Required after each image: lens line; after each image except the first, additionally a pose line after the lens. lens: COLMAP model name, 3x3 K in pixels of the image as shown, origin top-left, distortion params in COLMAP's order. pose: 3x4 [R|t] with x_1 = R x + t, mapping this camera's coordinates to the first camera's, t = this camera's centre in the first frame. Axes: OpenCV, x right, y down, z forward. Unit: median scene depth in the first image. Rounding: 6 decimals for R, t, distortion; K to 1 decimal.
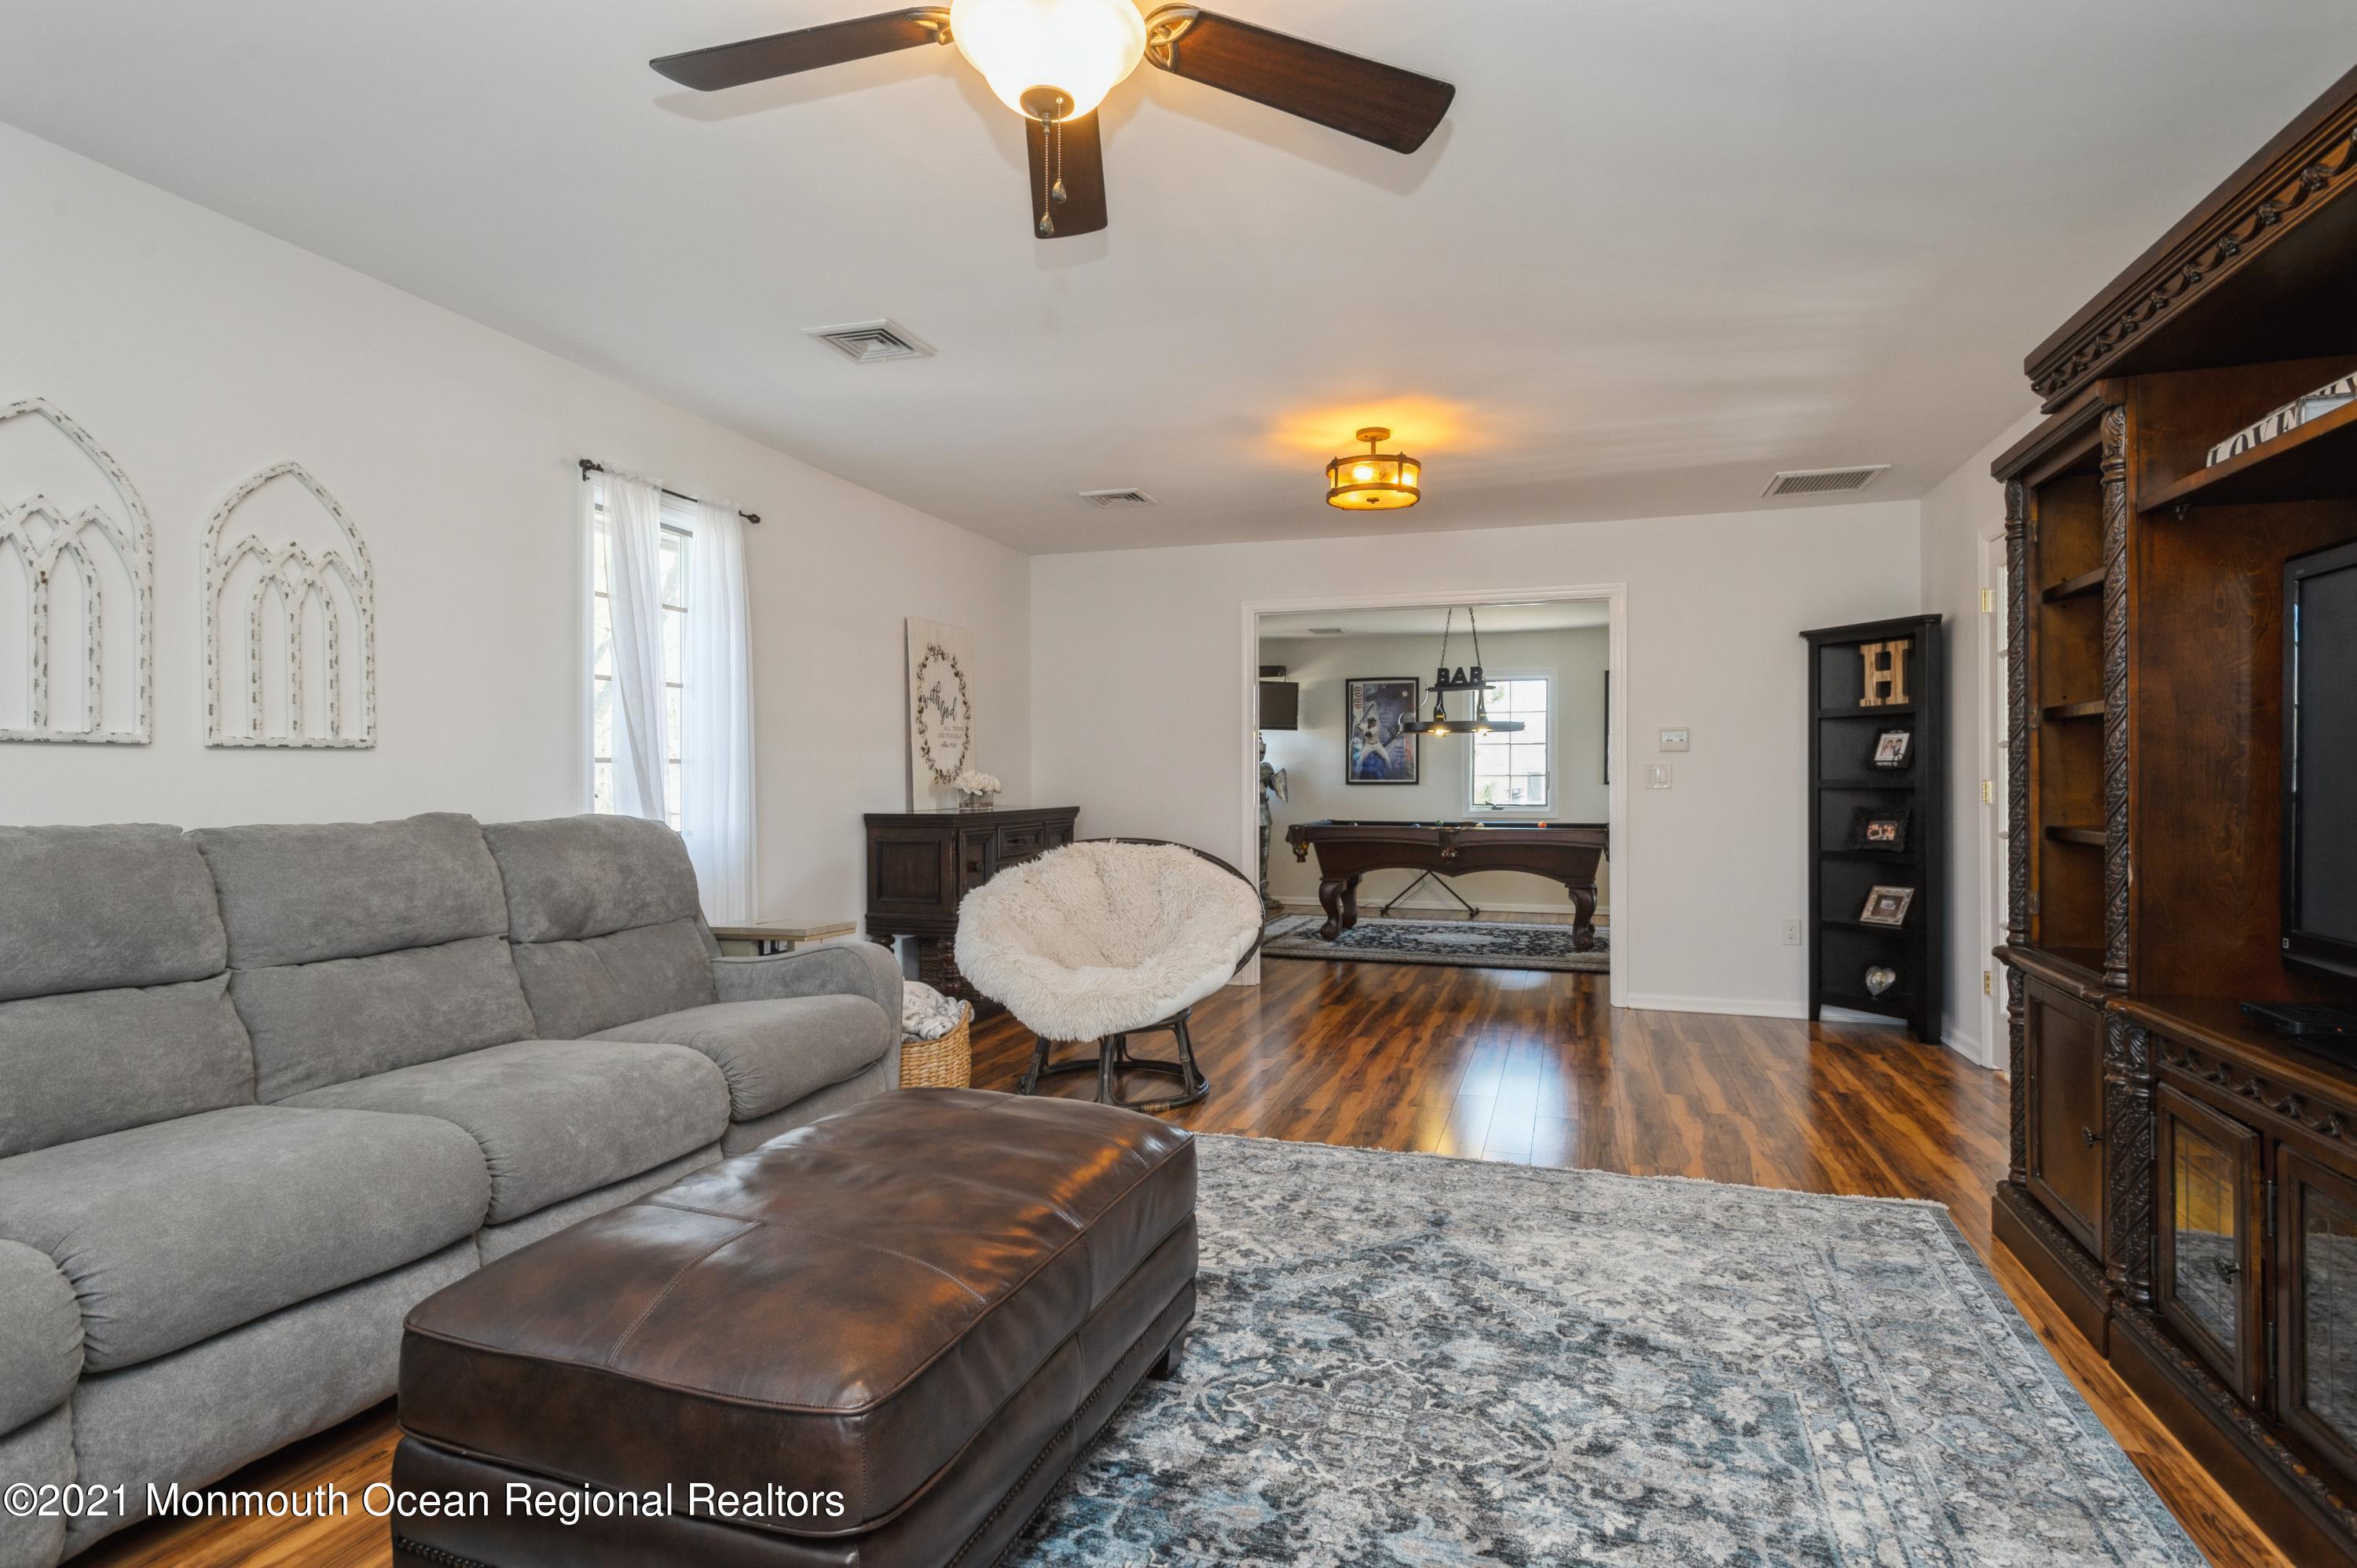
lens RADIAL K [[1173.5, 0, 1185.6], [0, 1173.5, 782.9], [0, 0, 1]] dist [0.000662, -0.000099]
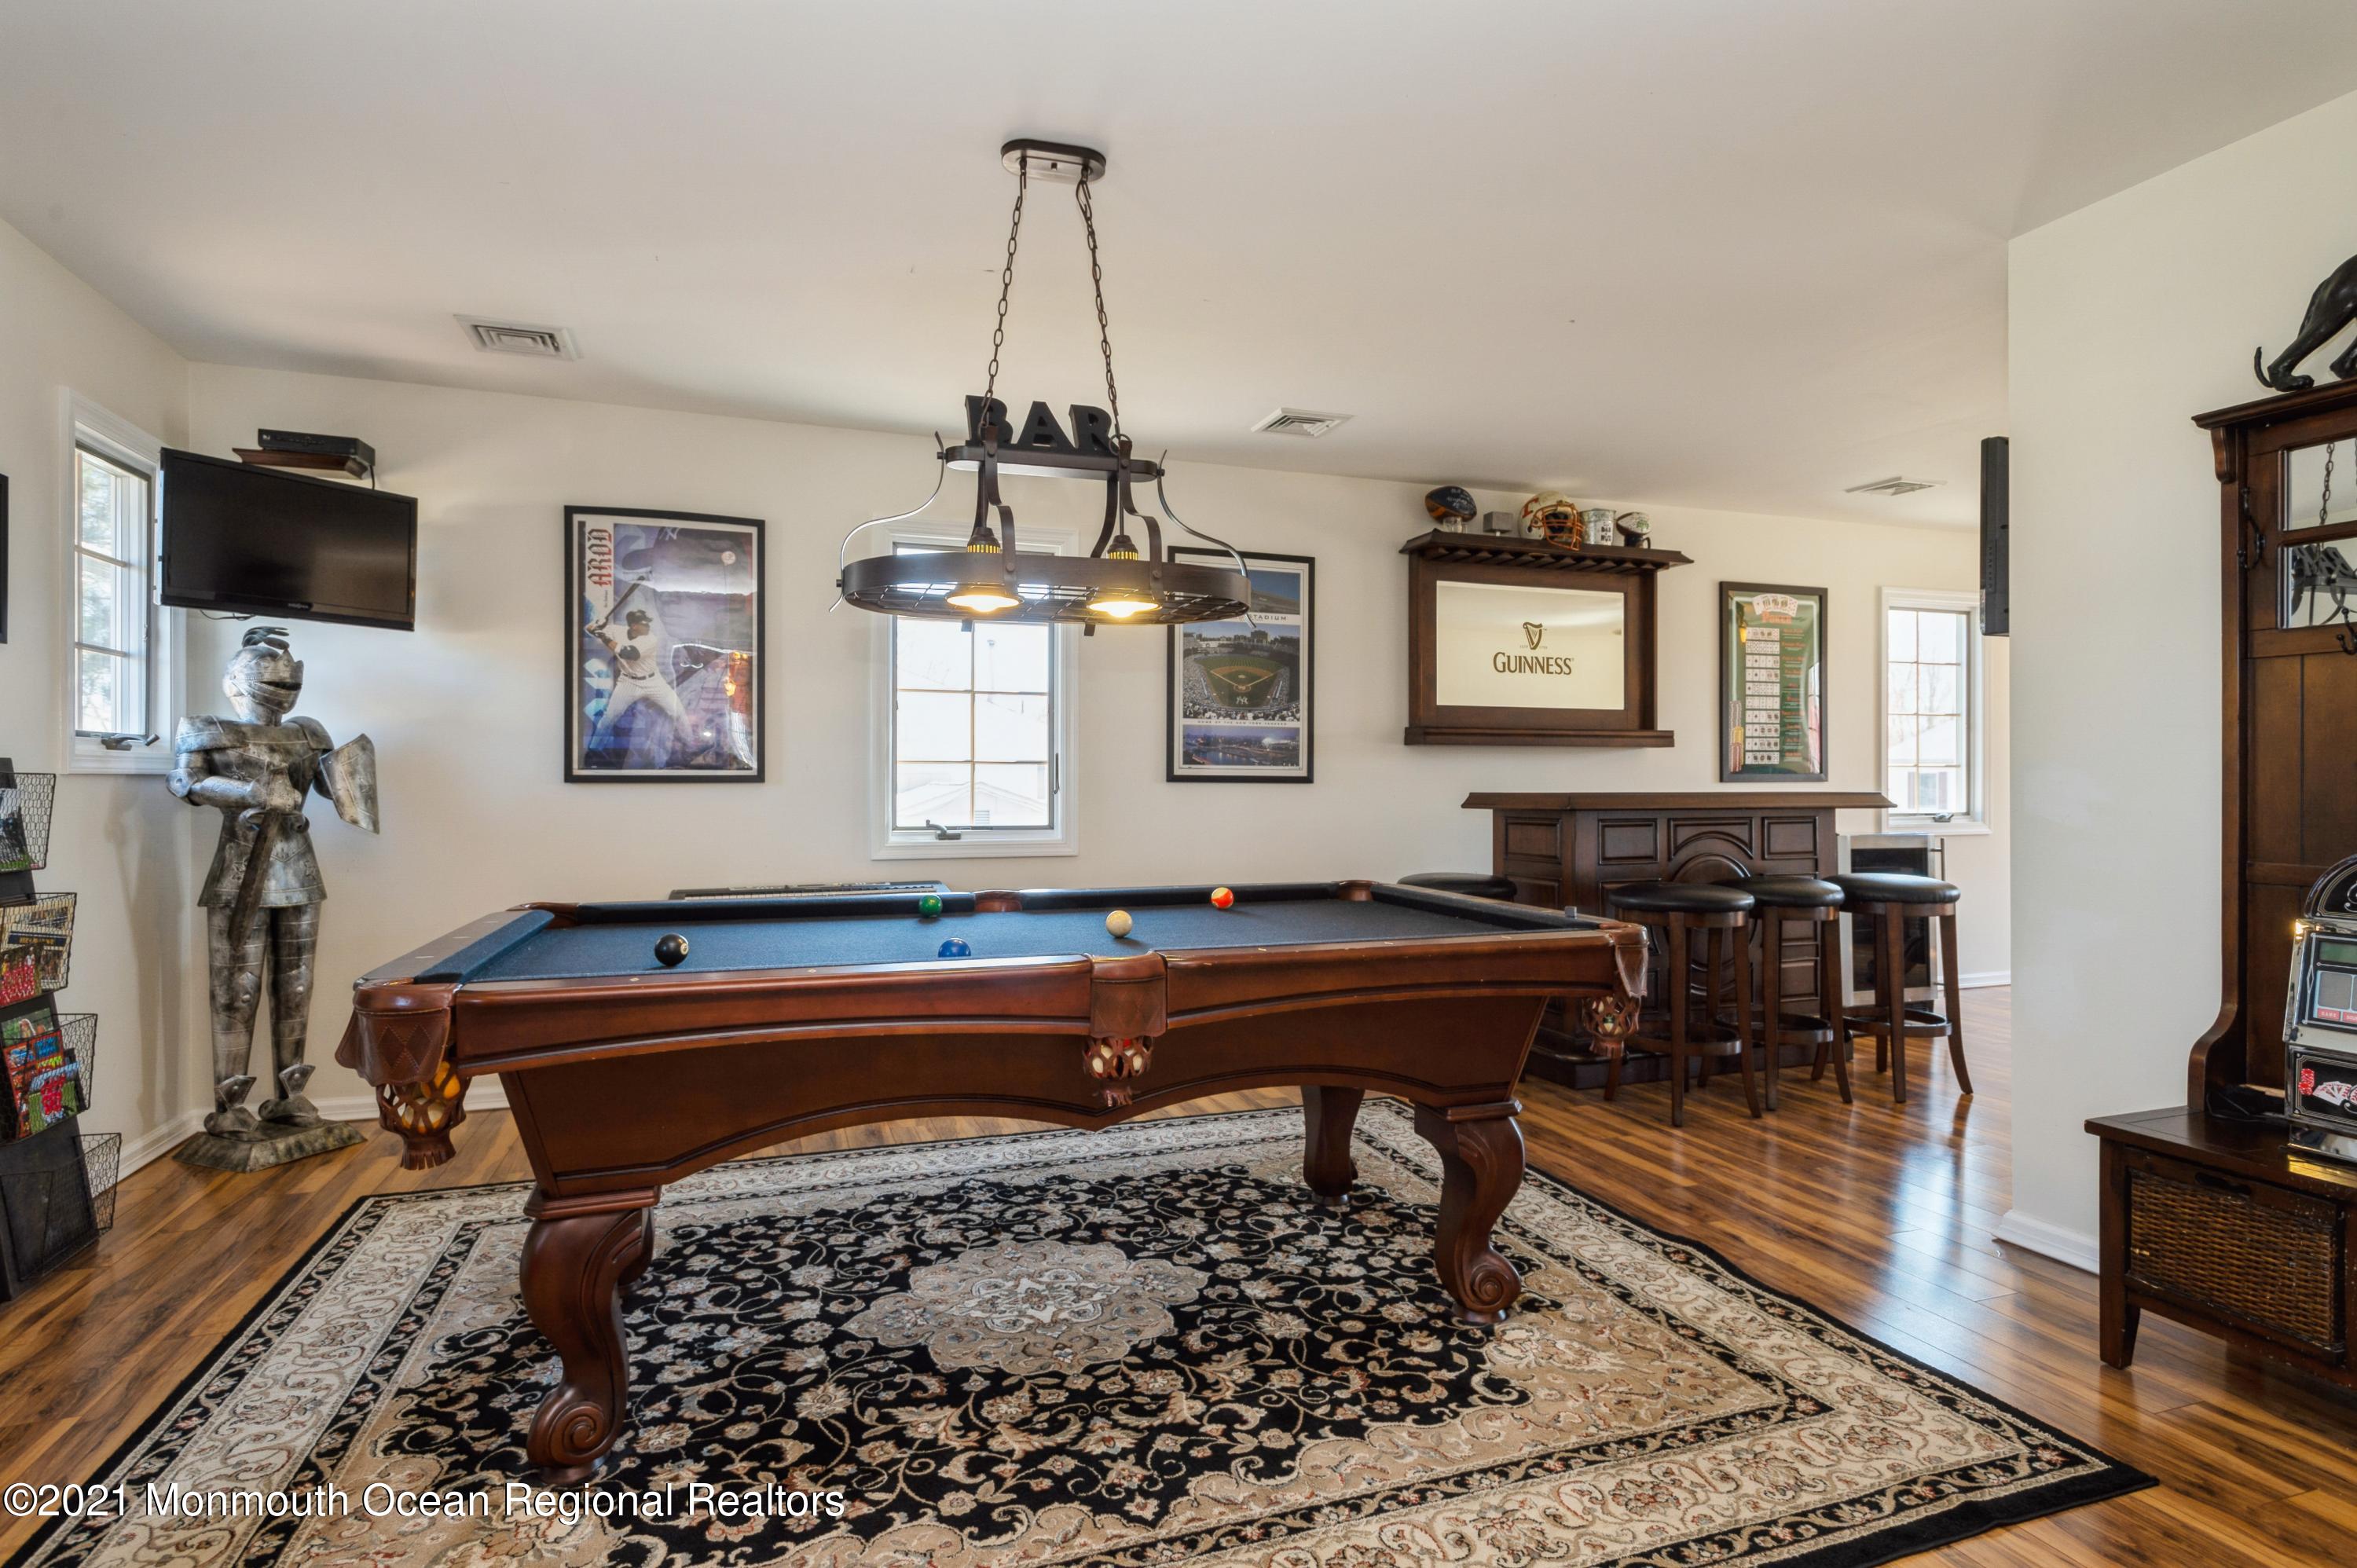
lens RADIAL K [[1173.5, 0, 1172.0], [0, 1173.5, 773.7], [0, 0, 1]] dist [0.000662, -0.000099]
pose [[0.786167, 0.000257, 0.618014, 0.103778], [0.001977, 0.999994, -0.002931, -0.000440], [-0.618011, 0.003526, 0.786162, 1.066791]]
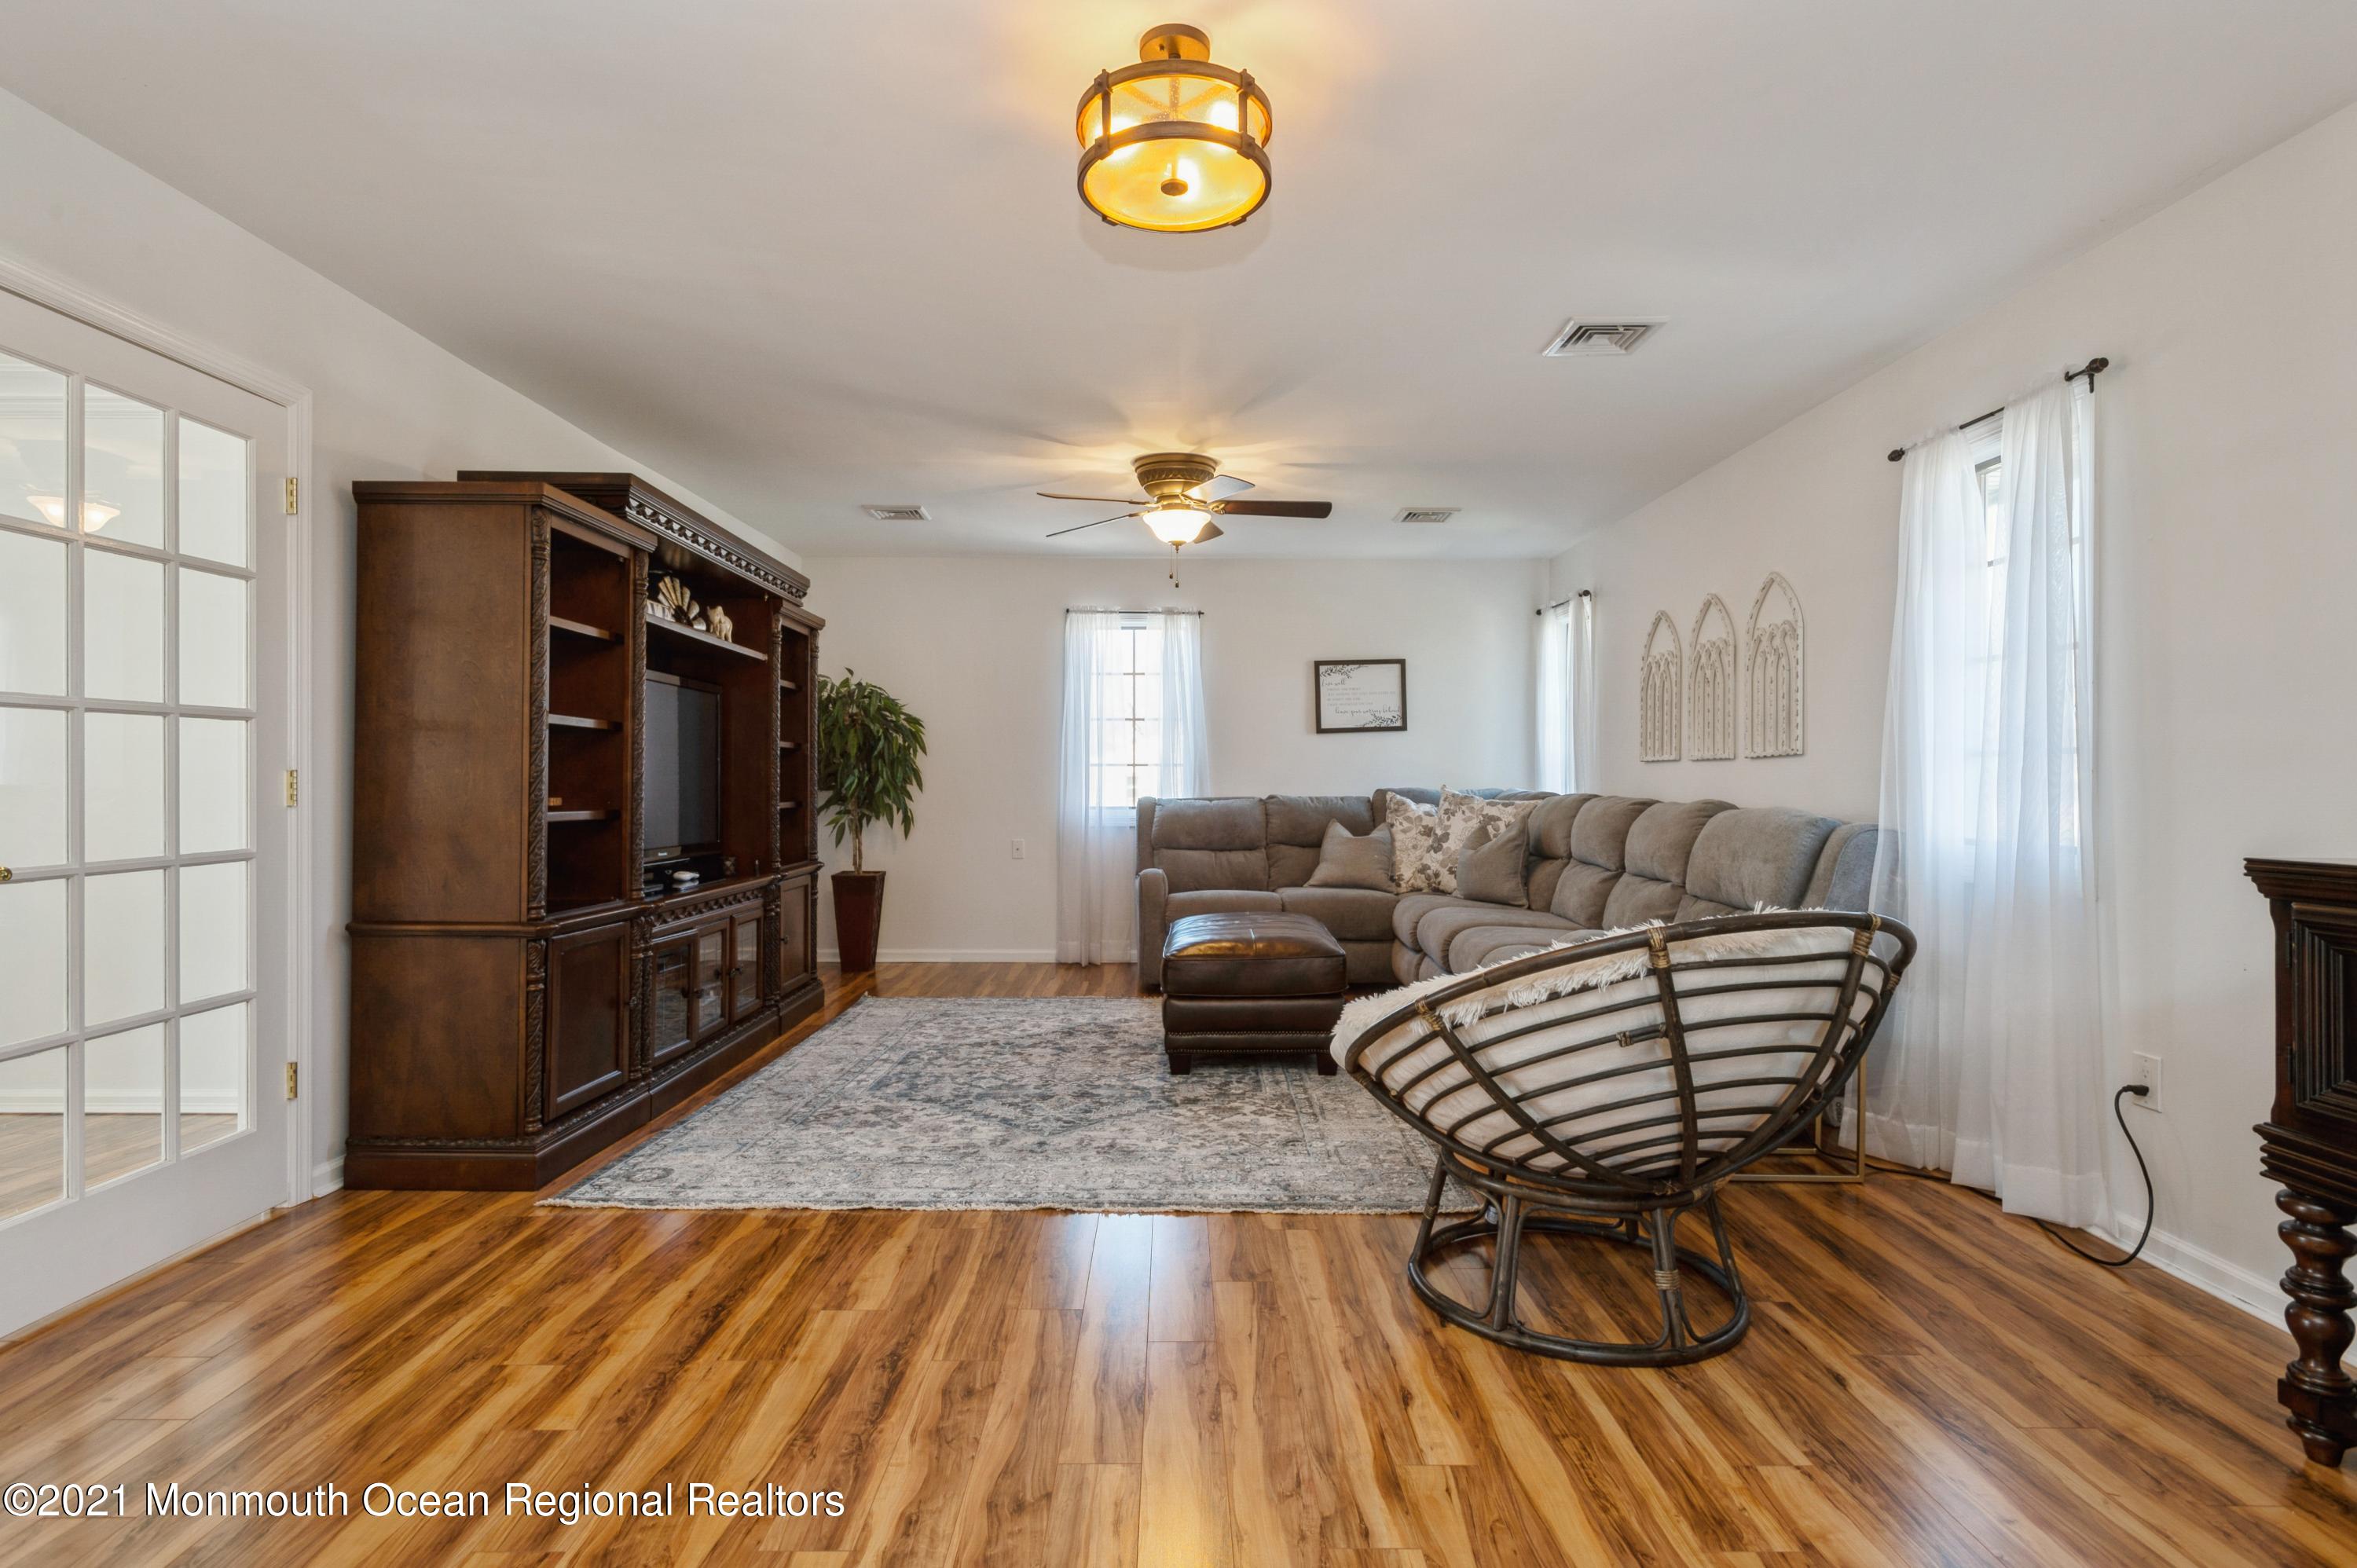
lens RADIAL K [[1173.5, 0, 1184.1], [0, 1173.5, 783.3], [0, 0, 1]] dist [0.000662, -0.000099]
pose [[-0.947611, -0.001157, -0.319425, 0.234437], [-0.002156, 0.999994, 0.002773, 0.000547], [0.319420, 0.003317, -0.947607, 1.108612]]
